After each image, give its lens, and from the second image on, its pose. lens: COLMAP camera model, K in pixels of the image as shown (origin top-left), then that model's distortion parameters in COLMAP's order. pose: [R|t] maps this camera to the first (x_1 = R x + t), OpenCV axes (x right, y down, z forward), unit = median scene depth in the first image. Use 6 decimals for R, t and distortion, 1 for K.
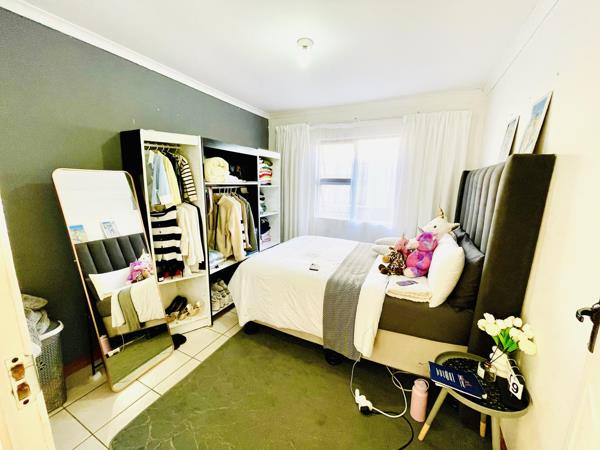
lens RADIAL K [[242.3, 0, 298.3], [0, 242.3, 225.3], [0, 0, 1]] dist [-0.000664, -0.000306]
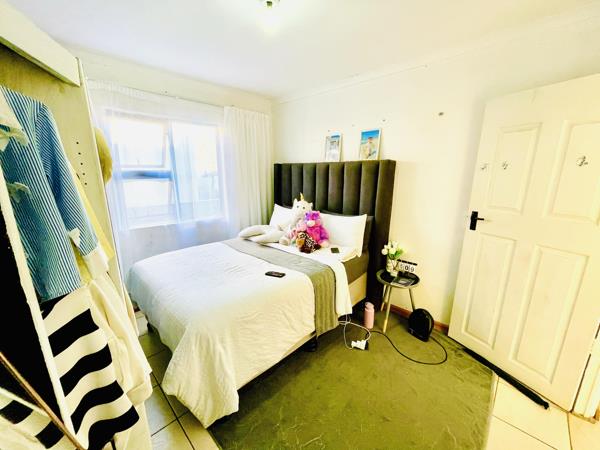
lens RADIAL K [[242.3, 0, 298.3], [0, 242.3, 225.3], [0, 0, 1]] dist [-0.000664, -0.000306]
pose [[0.304431, -0.225609, 0.925431, -0.710251], [0.180456, 0.967612, 0.176530, -0.145734], [-0.935285, 0.113258, 0.335283, 0.633307]]
